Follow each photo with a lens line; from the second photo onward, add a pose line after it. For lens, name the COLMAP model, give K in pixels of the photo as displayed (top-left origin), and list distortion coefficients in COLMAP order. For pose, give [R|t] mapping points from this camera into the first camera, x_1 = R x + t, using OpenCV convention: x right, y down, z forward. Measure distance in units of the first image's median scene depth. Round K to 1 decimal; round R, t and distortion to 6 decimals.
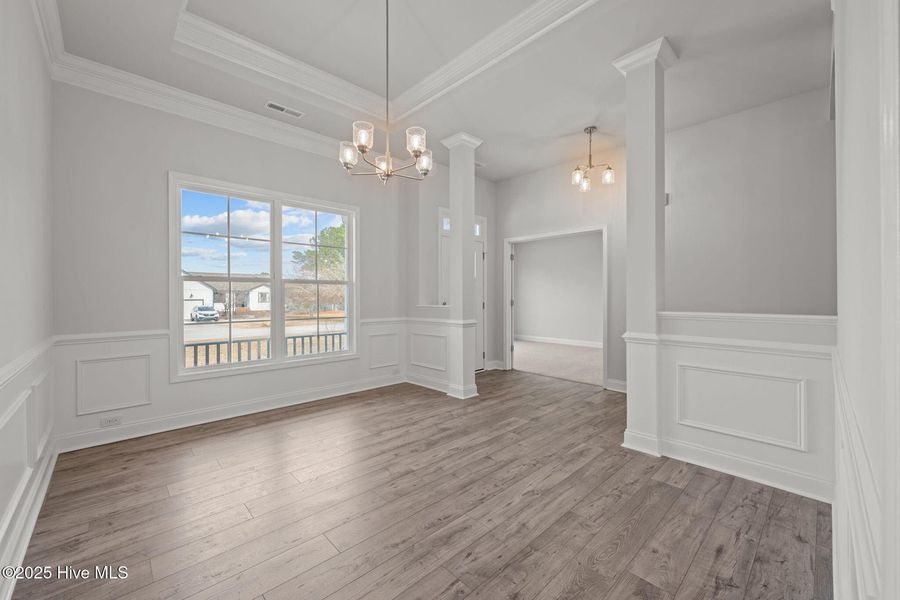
lens RADIAL K [[356.0, 0, 449.9], [0, 356.0, 302.5], [0, 0, 1]] dist [-0.002361, -0.000114]
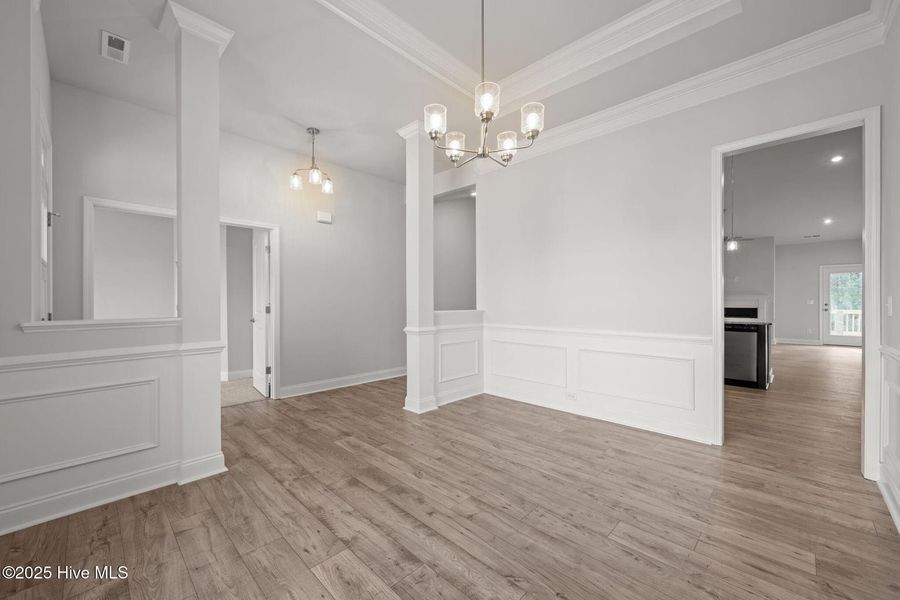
lens RADIAL K [[356.0, 0, 453.7], [0, 356.0, 303.3], [0, 0, 1]] dist [-0.002361, -0.000114]
pose [[-0.040136, -0.006445, 0.999173, -0.821932], [0.018601, 0.999801, 0.007196, -0.013833], [-0.999021, 0.018875, -0.040008, 0.897518]]
